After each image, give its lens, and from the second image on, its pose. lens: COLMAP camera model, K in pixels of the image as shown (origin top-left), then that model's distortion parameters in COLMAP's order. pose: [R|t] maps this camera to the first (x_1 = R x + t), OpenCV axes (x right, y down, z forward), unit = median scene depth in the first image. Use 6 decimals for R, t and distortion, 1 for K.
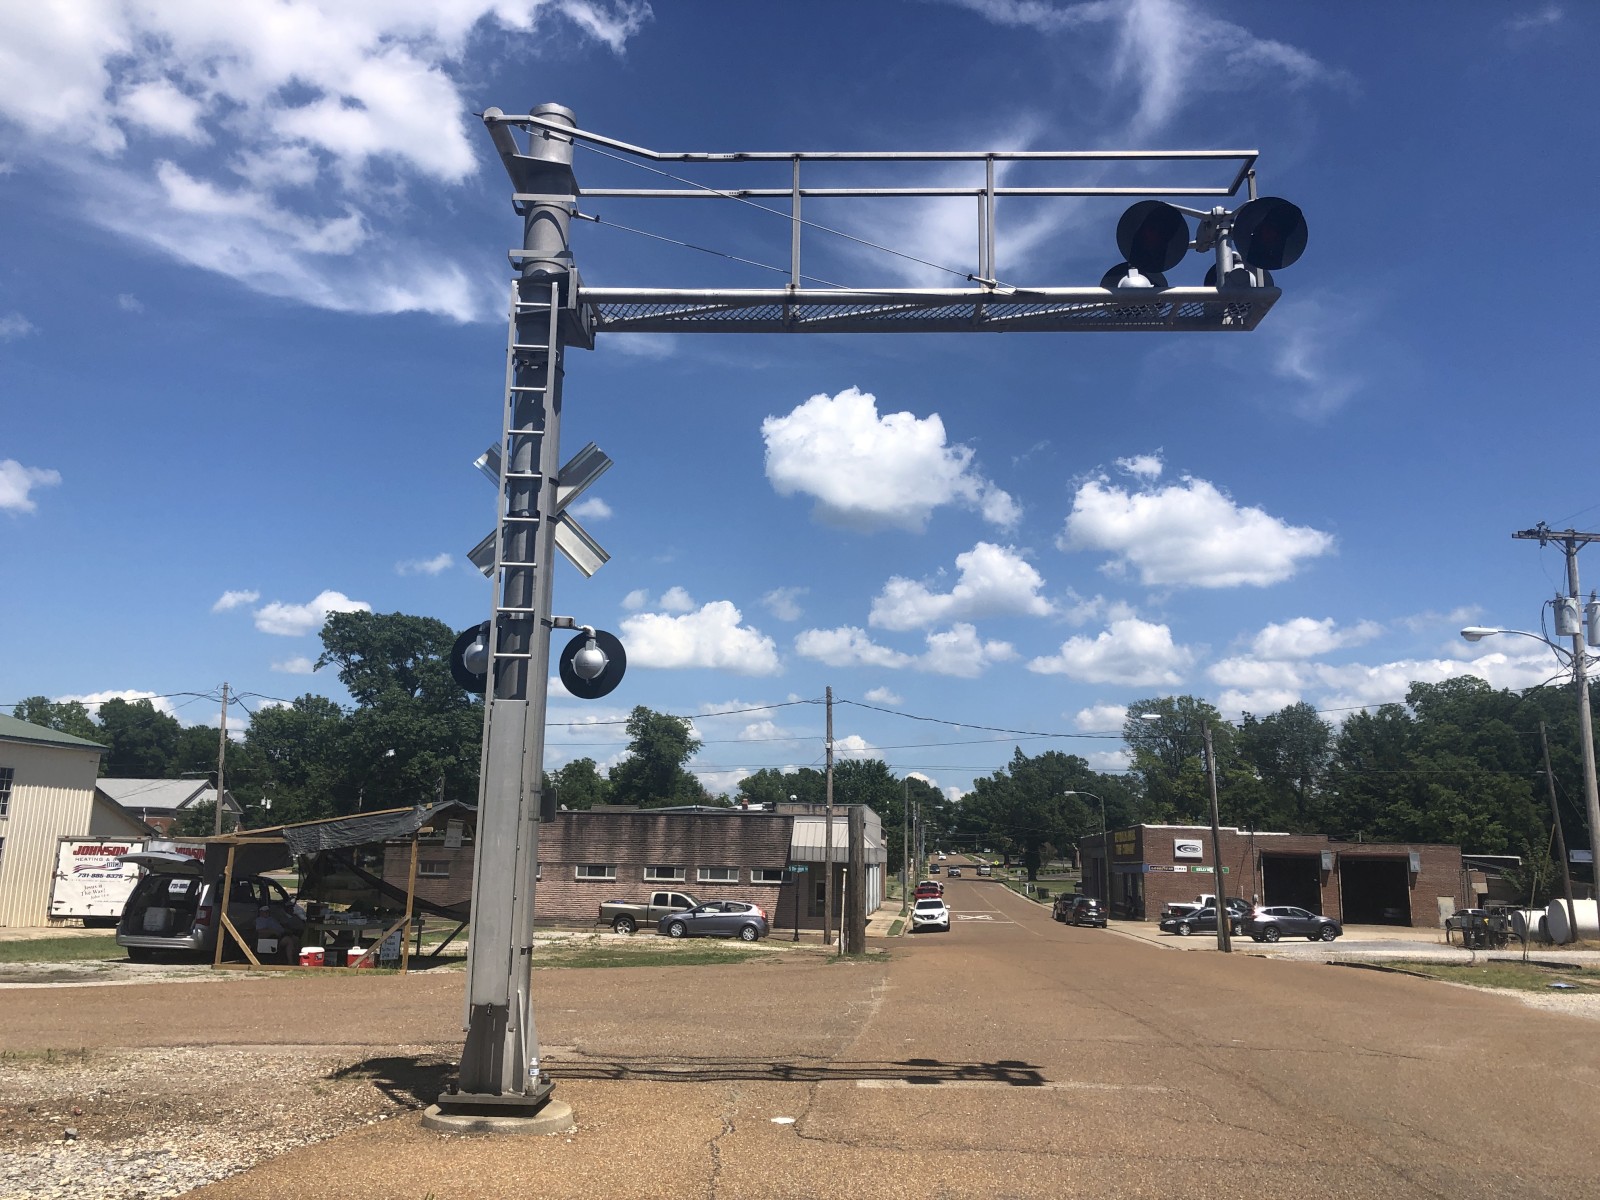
lens RADIAL K [[1312.5, 0, 782.8], [0, 1312.5, 591.7], [0, 0, 1]] dist [0.022530, -0.029427]
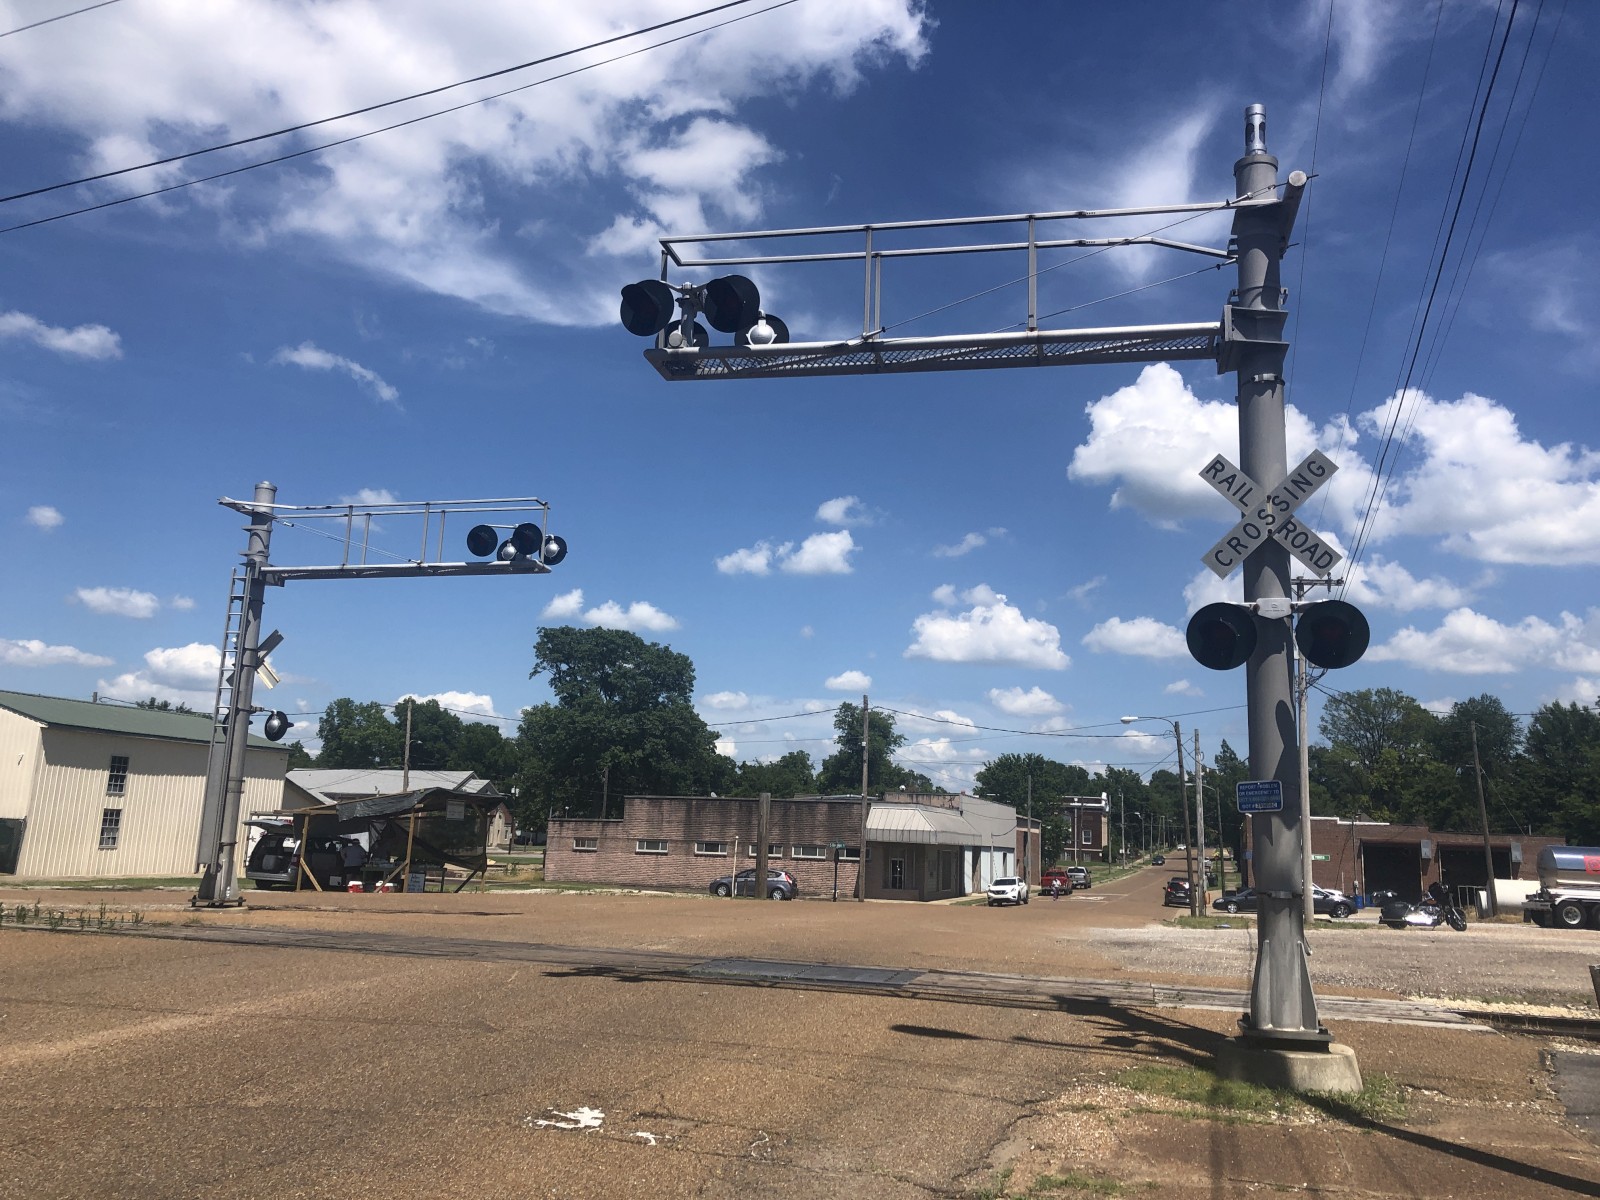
lens RADIAL K [[1312.5, 0, 806.3], [0, 1312.5, 587.1], [0, 0, 1]] dist [0.022530, -0.029427]
pose [[0.981285, -0.025684, -0.190841, 0.170350], [0.026296, 0.999654, 0.000674, -0.023309], [0.190757, -0.005680, 0.981621, -0.153511]]
